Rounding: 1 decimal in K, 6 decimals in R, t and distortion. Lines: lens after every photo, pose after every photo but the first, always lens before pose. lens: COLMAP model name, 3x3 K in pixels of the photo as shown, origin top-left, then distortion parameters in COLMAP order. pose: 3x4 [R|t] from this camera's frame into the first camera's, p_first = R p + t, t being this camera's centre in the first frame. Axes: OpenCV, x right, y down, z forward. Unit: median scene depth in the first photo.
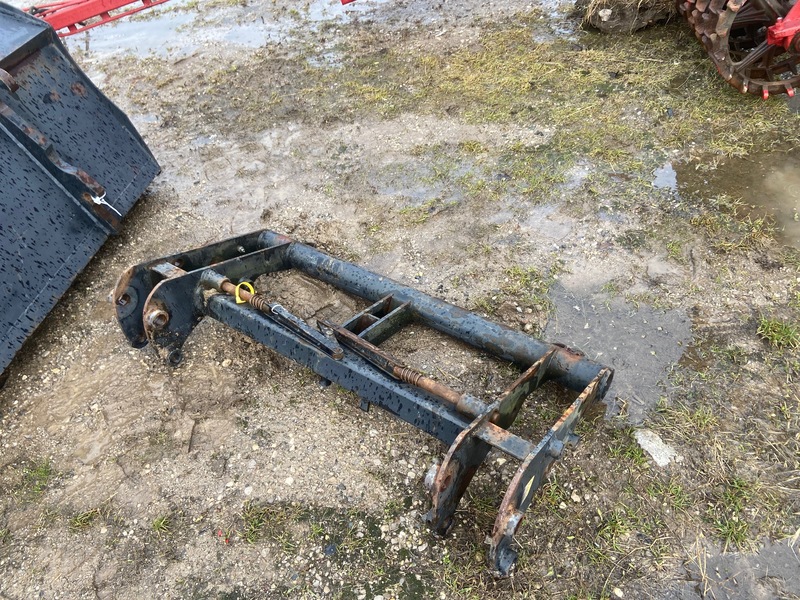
lens RADIAL K [[603.5, 0, 392.7], [0, 603.5, 298.8], [0, 0, 1]] dist [0.120030, -0.151505]
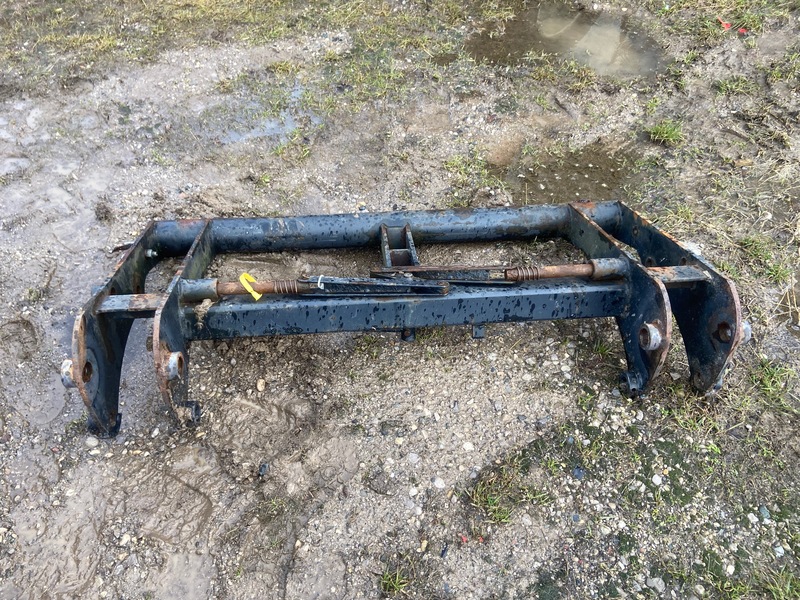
lens RADIAL K [[603.5, 0, 395.6], [0, 603.5, 301.3], [0, 0, 1]] dist [0.120030, -0.151505]
pose [[0.748087, -0.412285, 0.519988, -0.542622], [0.380171, 0.908516, 0.173402, -0.058440], [-0.543909, 0.067965, 0.836388, 0.315771]]
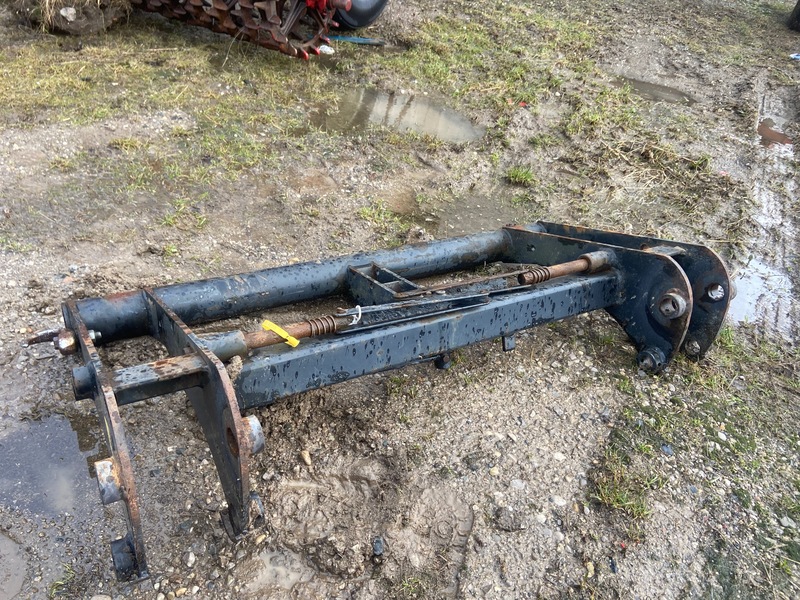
lens RADIAL K [[603.5, 0, 393.4], [0, 603.5, 301.8], [0, 0, 1]] dist [0.120030, -0.151505]
pose [[0.377423, -0.396667, 0.836784, -0.737567], [0.487918, 0.853195, 0.184376, -0.097887], [-0.787075, 0.338695, 0.515557, 0.643992]]
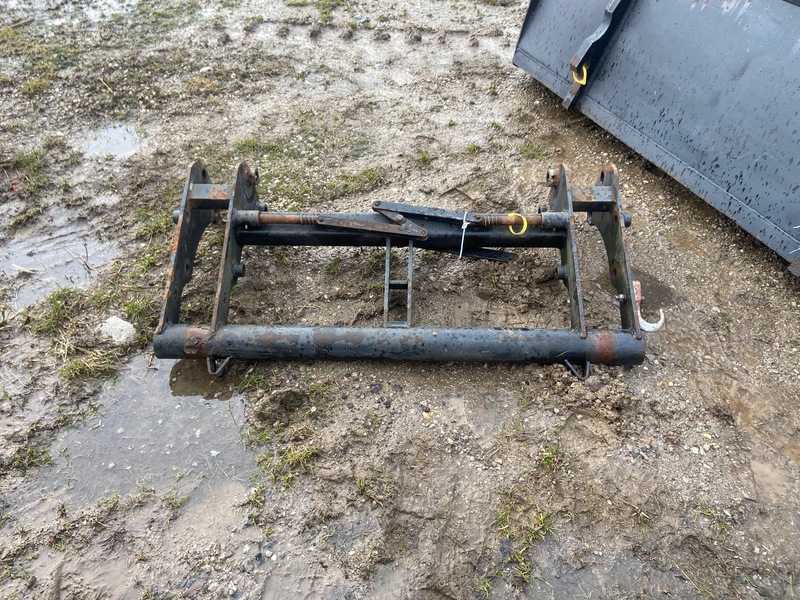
lens RADIAL K [[603.5, 0, 398.8], [0, 603.5, 294.2], [0, 0, 1]] dist [0.120030, -0.151505]
pose [[-0.819884, 0.478192, -0.314836, 0.297825], [-0.321043, 0.071321, 0.944375, -0.934907], [0.474047, 0.875355, 0.095046, 0.986968]]
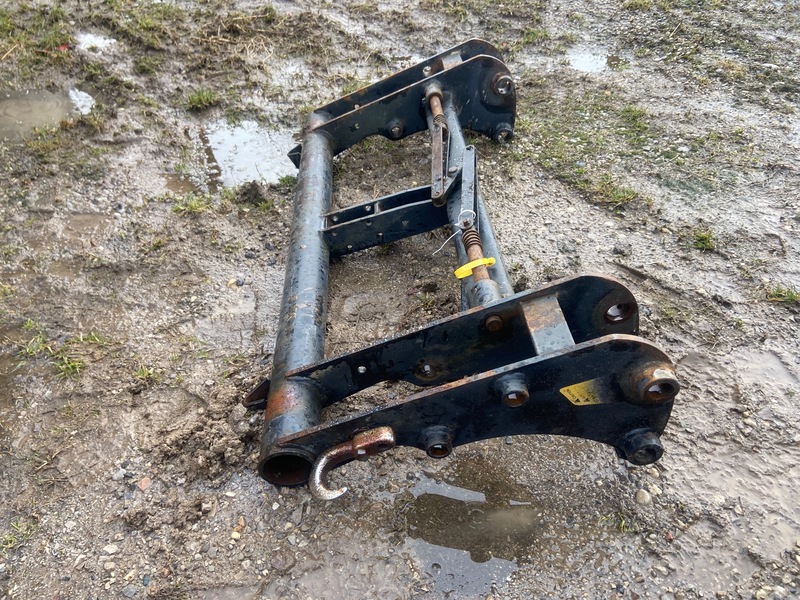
lens RADIAL K [[603.5, 0, 389.8], [0, 603.5, 294.4], [0, 0, 1]] dist [0.120030, -0.151505]
pose [[-0.617074, -0.409143, 0.672177, -0.664616], [0.604603, 0.300224, 0.737781, -0.546657], [-0.503662, 0.861666, 0.062108, 1.107809]]
